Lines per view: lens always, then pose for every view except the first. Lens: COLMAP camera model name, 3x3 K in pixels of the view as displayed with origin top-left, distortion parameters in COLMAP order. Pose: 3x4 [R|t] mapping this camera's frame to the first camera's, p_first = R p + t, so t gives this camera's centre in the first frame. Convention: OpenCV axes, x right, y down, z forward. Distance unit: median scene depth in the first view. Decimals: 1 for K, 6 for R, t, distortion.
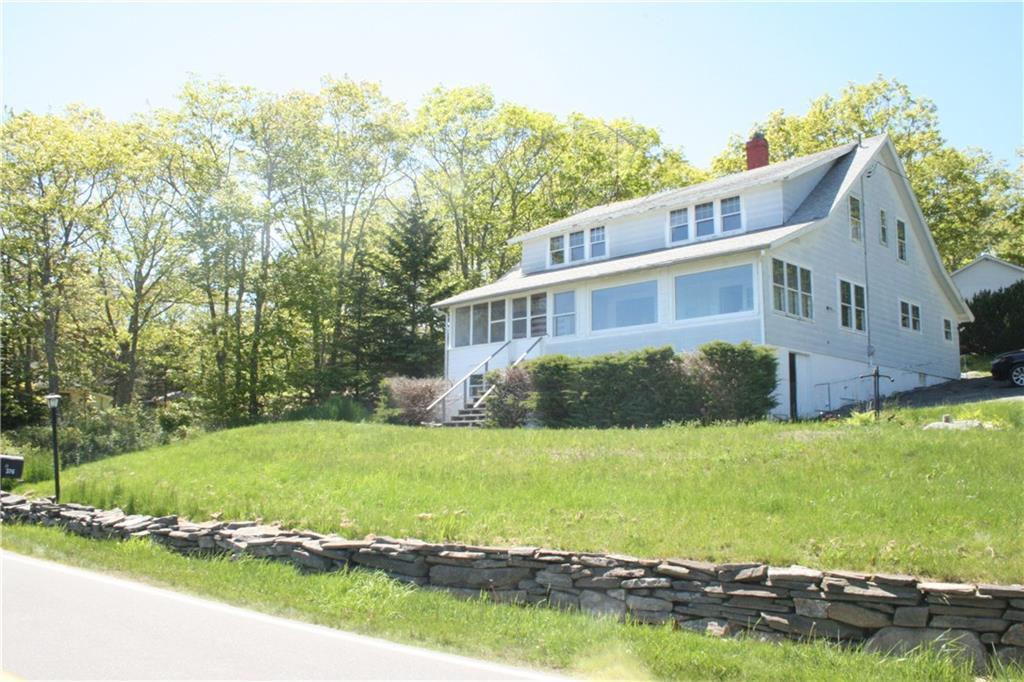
lens RADIAL K [[839.1, 0, 512.0], [0, 839.1, 341.0], [0, 0, 1]] dist [-0.173247, 0.141969]
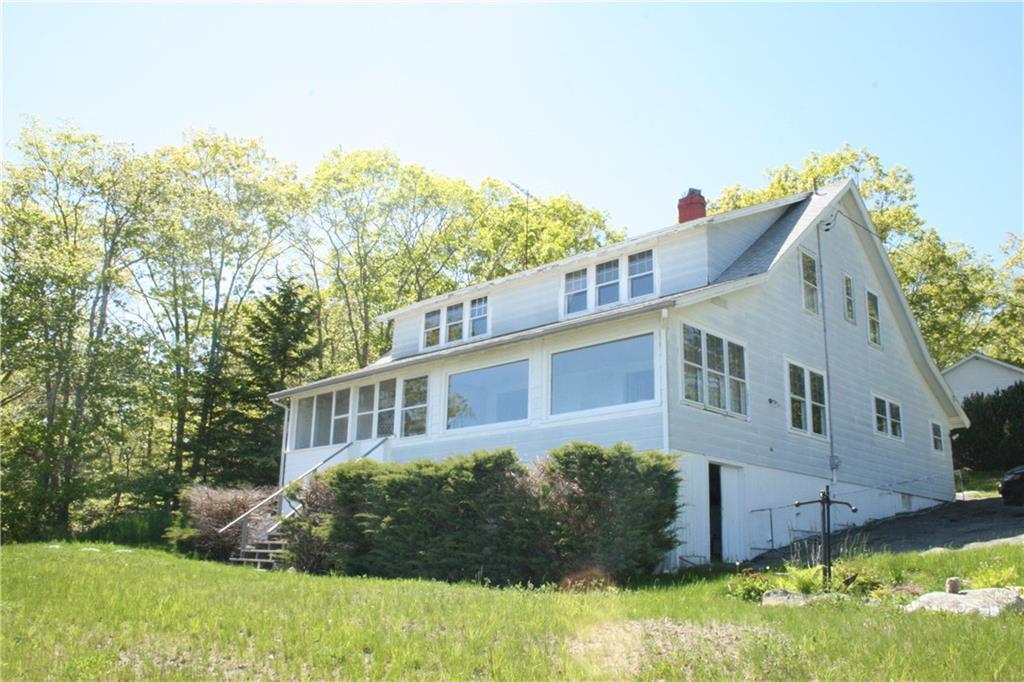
lens RADIAL K [[839.1, 0, 512.0], [0, 839.1, 341.0], [0, 0, 1]] dist [-0.173247, 0.141969]
pose [[0.999628, 0.021266, 0.017093, 0.127275], [-0.018785, 0.990791, -0.134090, 0.007001], [-0.019787, 0.133719, 0.990822, 0.249008]]
